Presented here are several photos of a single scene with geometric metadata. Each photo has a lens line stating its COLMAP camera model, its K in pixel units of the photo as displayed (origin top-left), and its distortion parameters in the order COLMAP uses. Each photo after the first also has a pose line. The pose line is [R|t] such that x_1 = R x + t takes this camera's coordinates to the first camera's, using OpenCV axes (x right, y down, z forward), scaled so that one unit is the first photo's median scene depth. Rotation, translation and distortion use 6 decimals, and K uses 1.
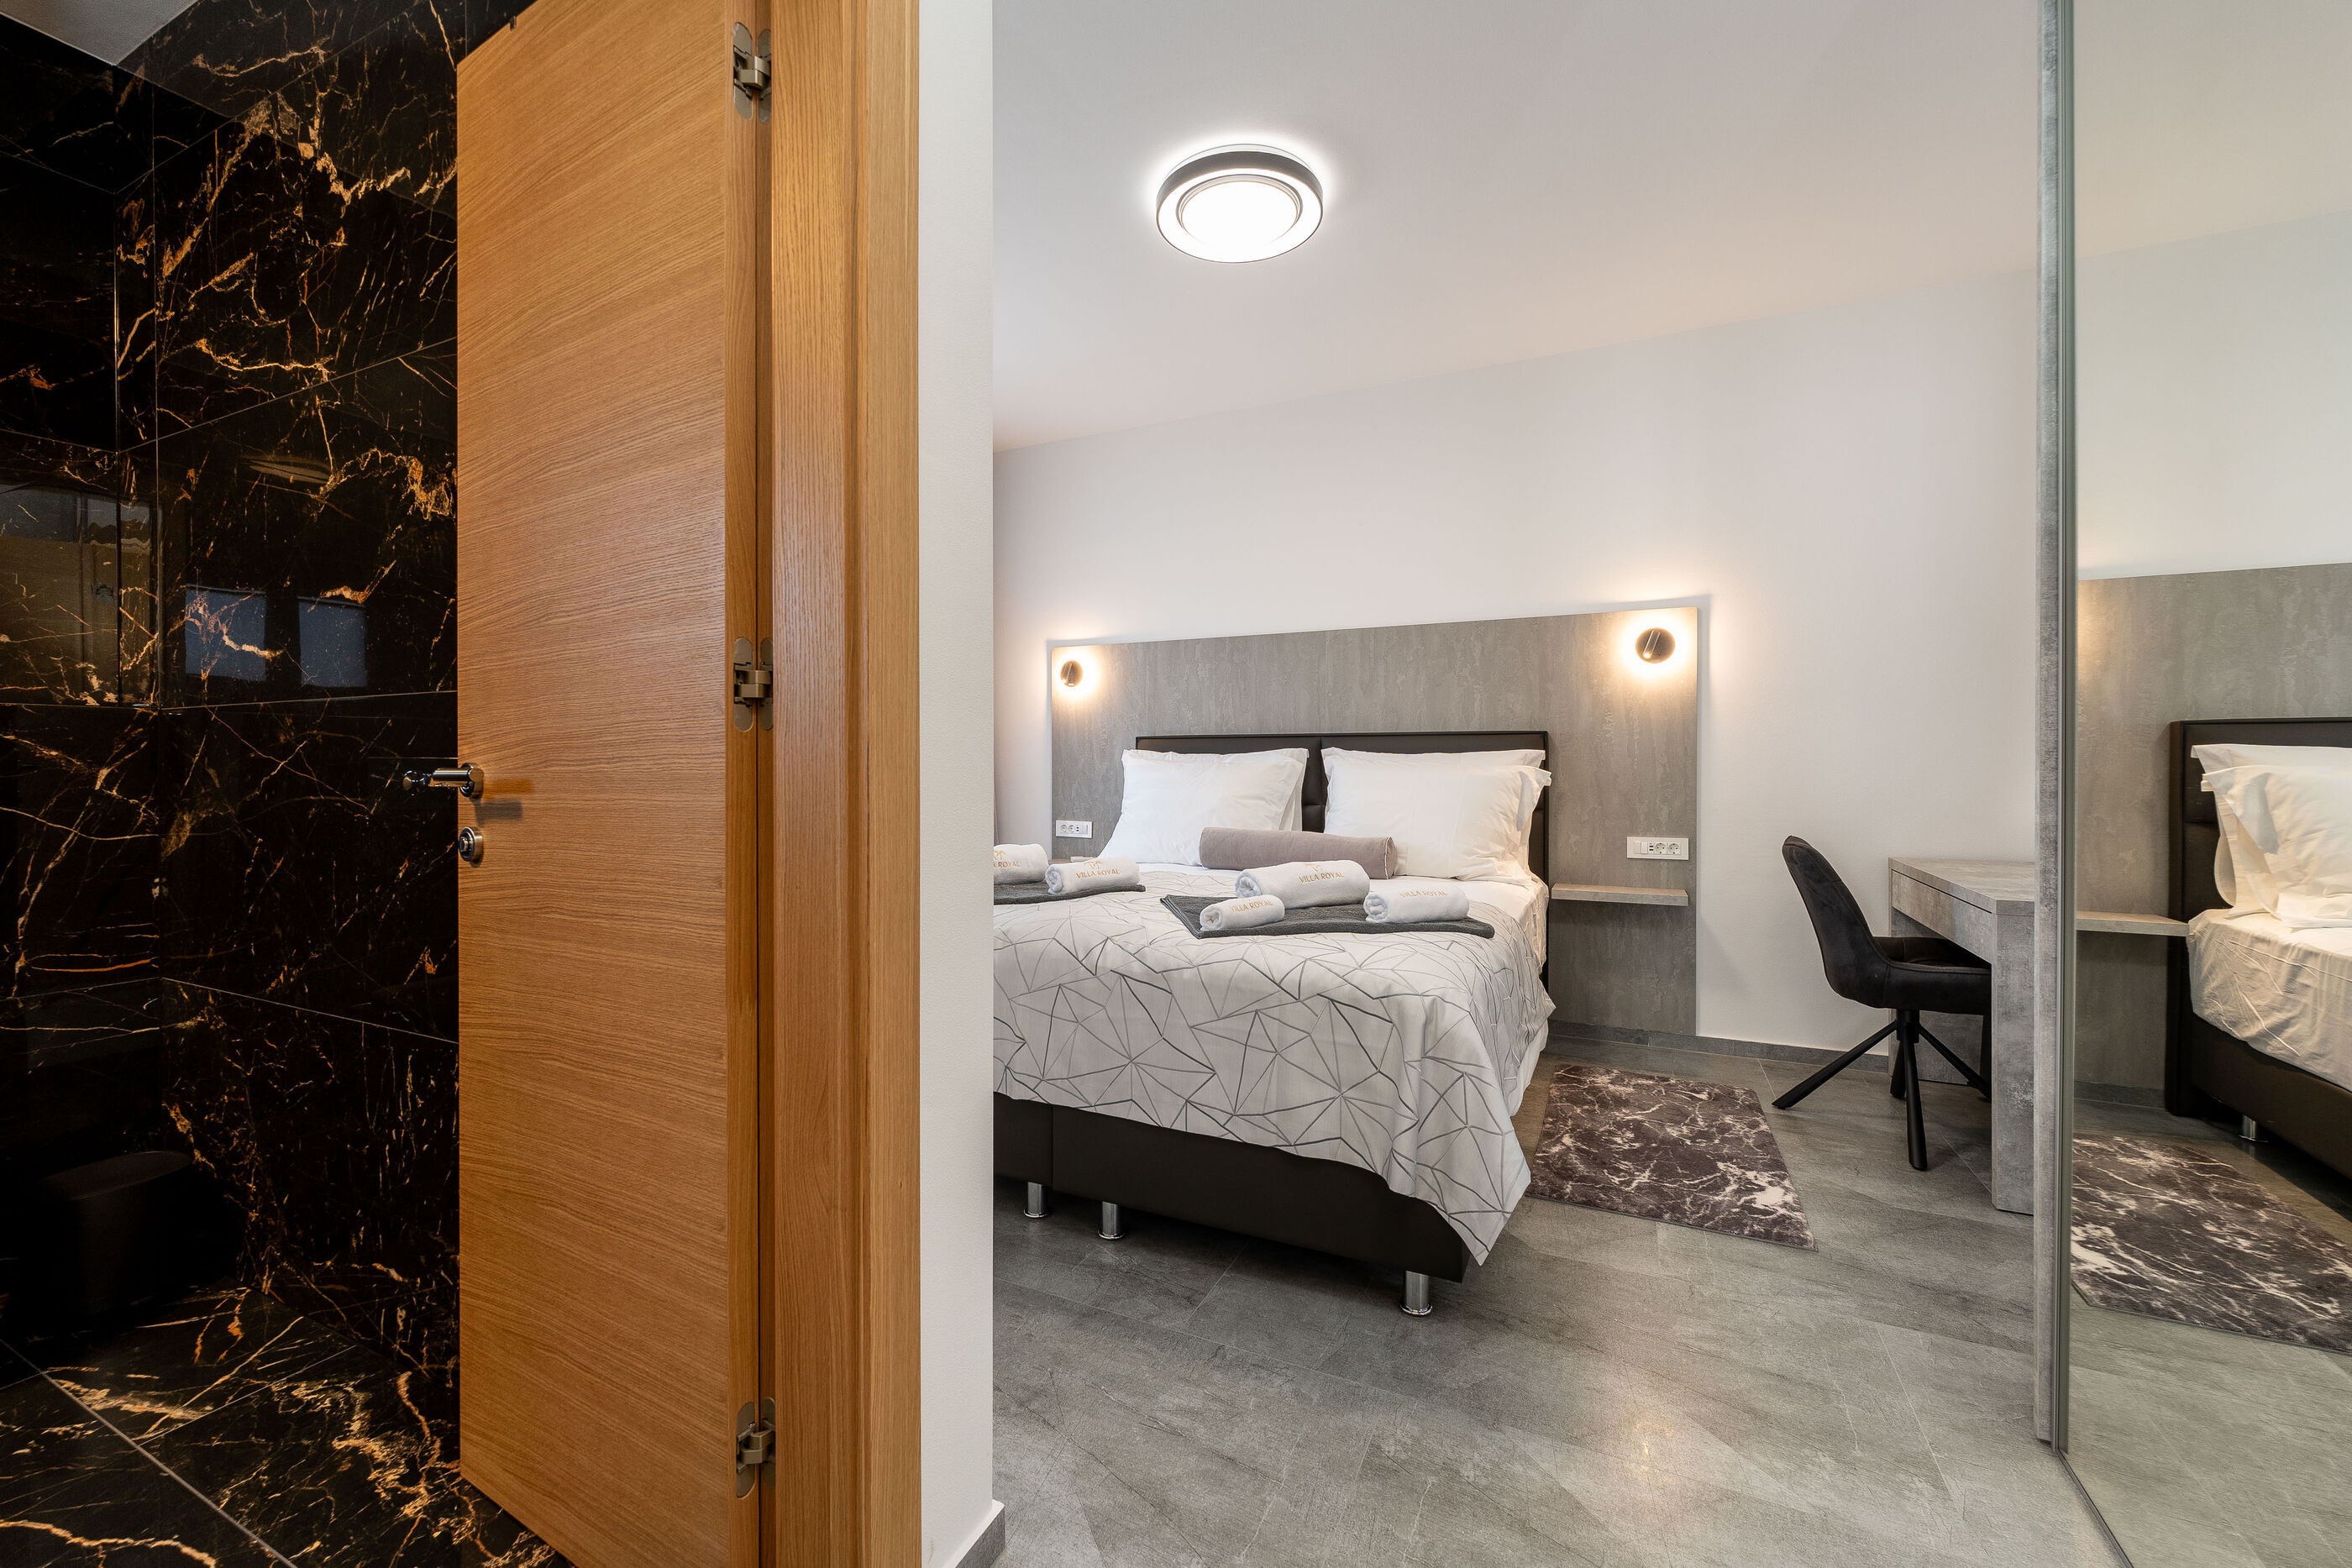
lens RADIAL K [[928.3, 0, 1178.7], [0, 928.3, 771.1], [0, 0, 1]] dist [0.000413, -0.000129]
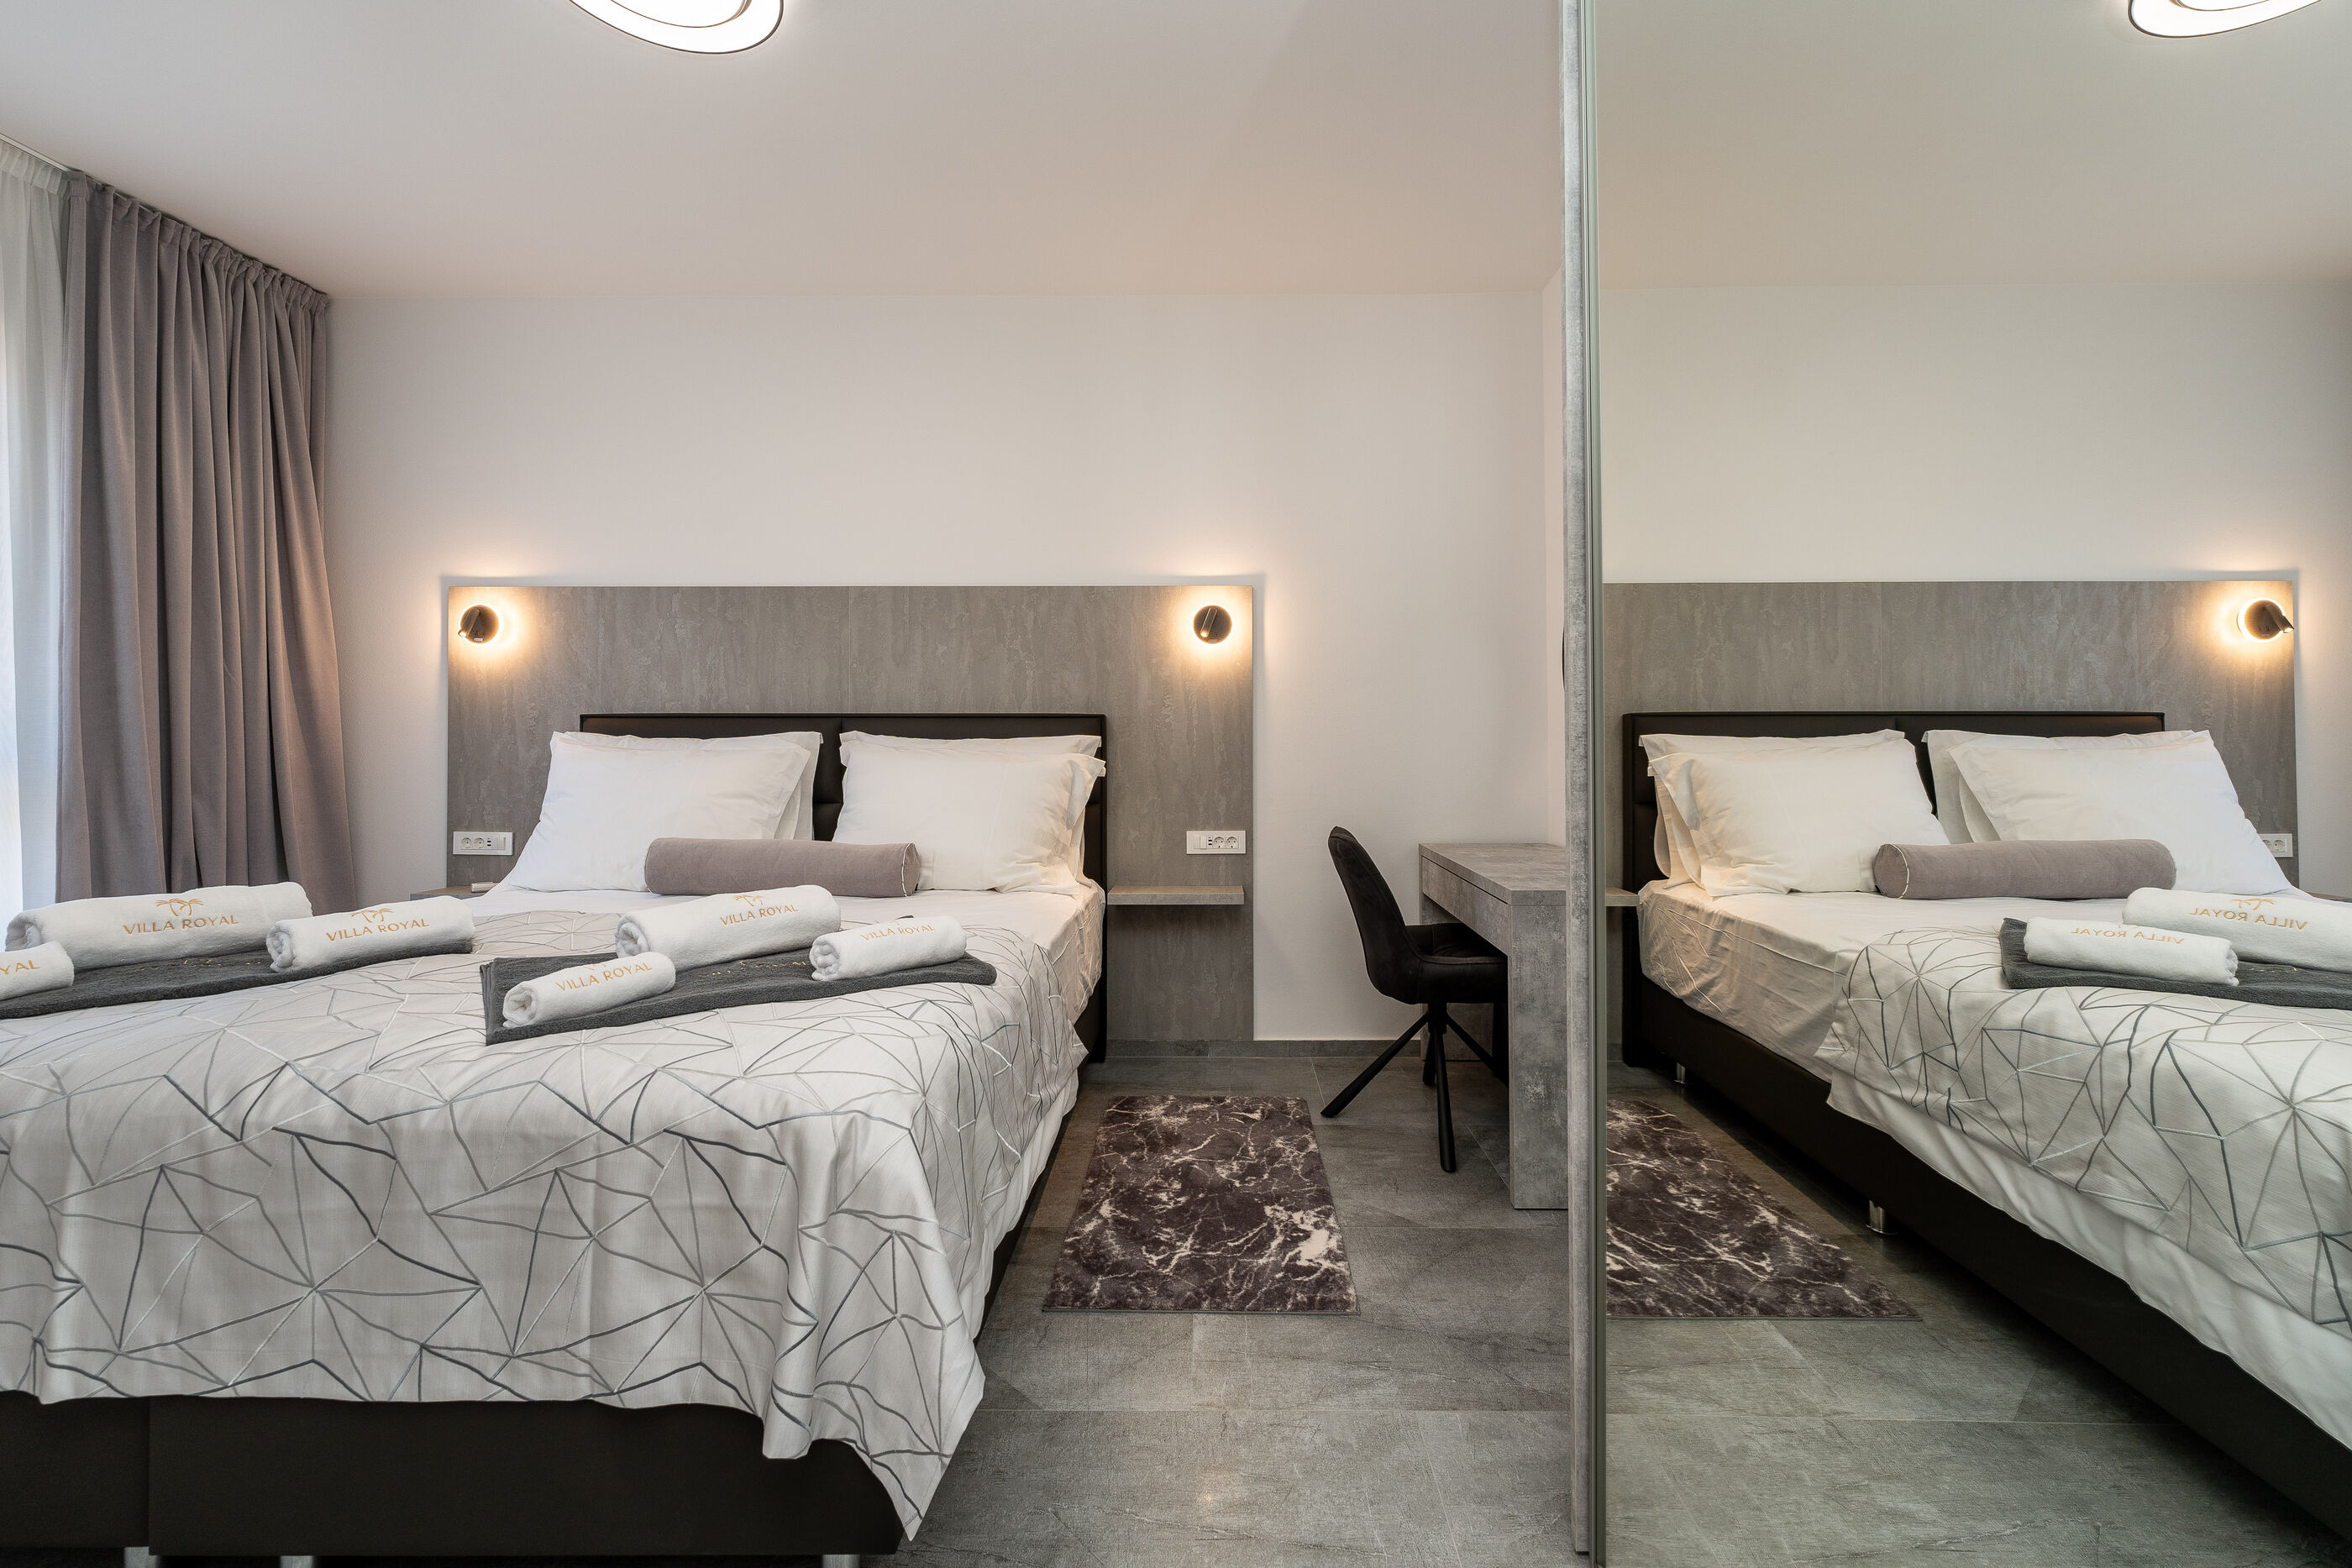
lens RADIAL K [[963.4, 0, 1186.8], [0, 963.4, 739.5], [0, 0, 1]] dist [-0.000721, -0.000099]
pose [[0.912843, 0.004914, 0.408282, 0.129401], [0.003368, 0.999803, -0.019564, -0.001450], [-0.408298, 0.019234, 0.912646, 0.178032]]
